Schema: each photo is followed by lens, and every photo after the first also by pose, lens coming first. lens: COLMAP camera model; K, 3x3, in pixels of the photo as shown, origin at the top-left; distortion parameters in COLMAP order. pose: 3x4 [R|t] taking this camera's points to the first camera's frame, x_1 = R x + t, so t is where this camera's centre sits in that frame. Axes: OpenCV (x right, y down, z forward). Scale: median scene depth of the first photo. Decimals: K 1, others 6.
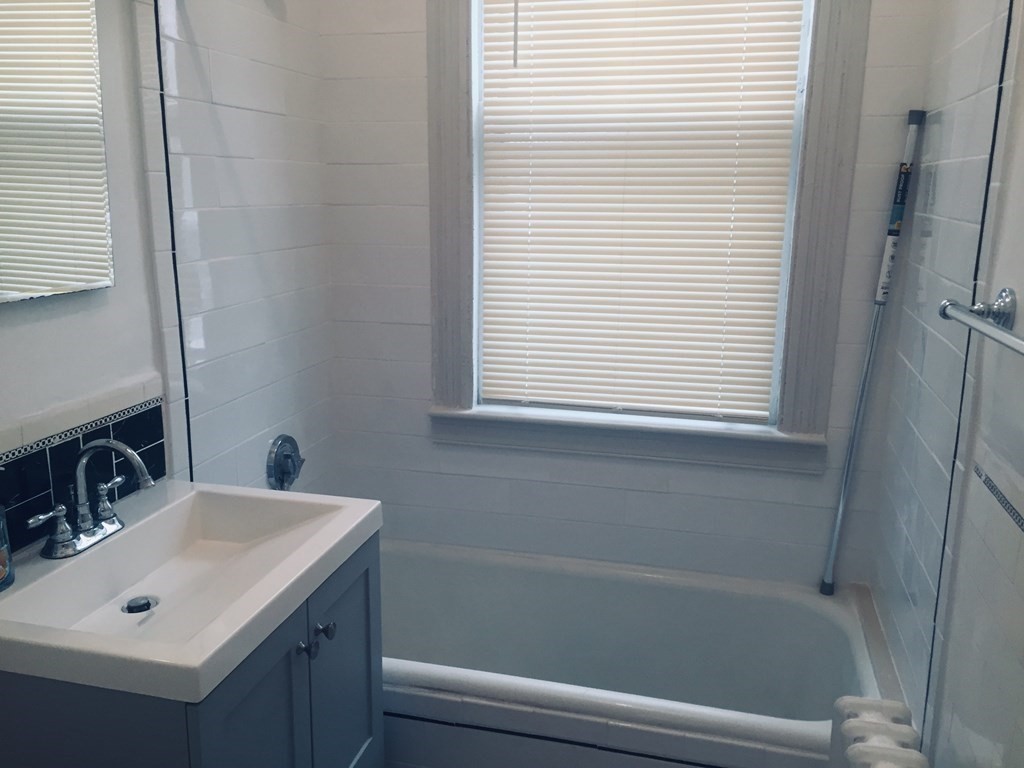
lens RADIAL K [[881.3, 0, 510.8], [0, 881.3, 384.7], [0, 0, 1]] dist [0.095286, -0.124238]
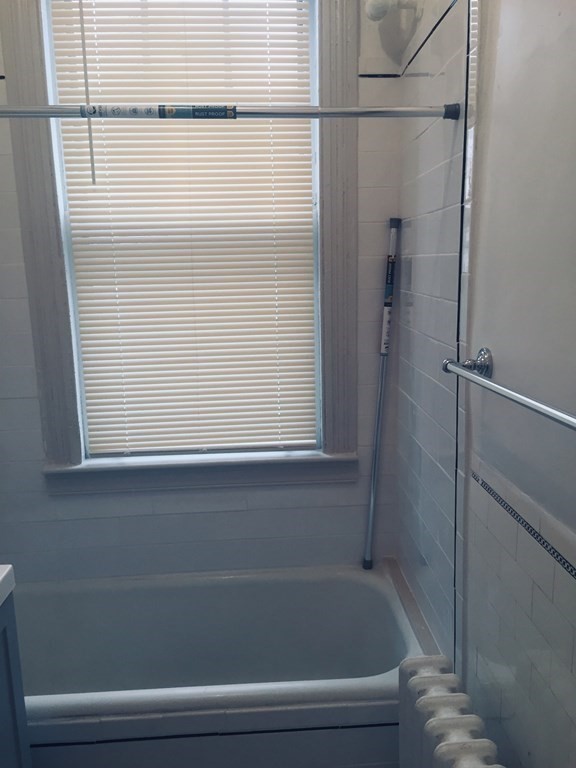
lens RADIAL K [[660.9, 0, 293.0], [0, 660.9, 388.8], [0, 0, 1]] dist [0.095286, -0.124238]
pose [[0.953359, -0.088274, 0.288641, -0.026431], [0.097938, 0.995008, -0.019182, -0.033231], [-0.285507, 0.046557, 0.957245, 0.053201]]
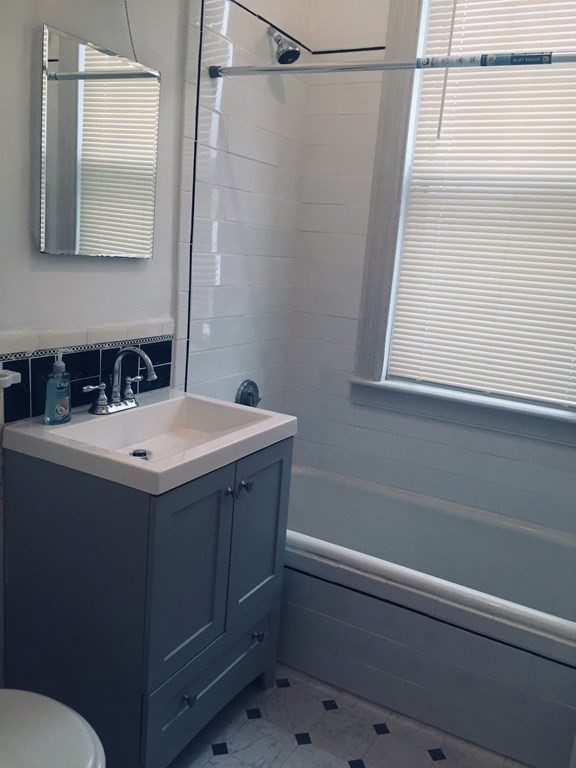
lens RADIAL K [[660.9, 0, 289.1], [0, 660.9, 384.0], [0, 0, 1]] dist [0.095286, -0.124238]
pose [[0.964045, 0.118257, -0.237977, 0.079485], [-0.124711, 0.992118, -0.012193, 0.073520], [0.234660, 0.041433, 0.971194, -0.070955]]
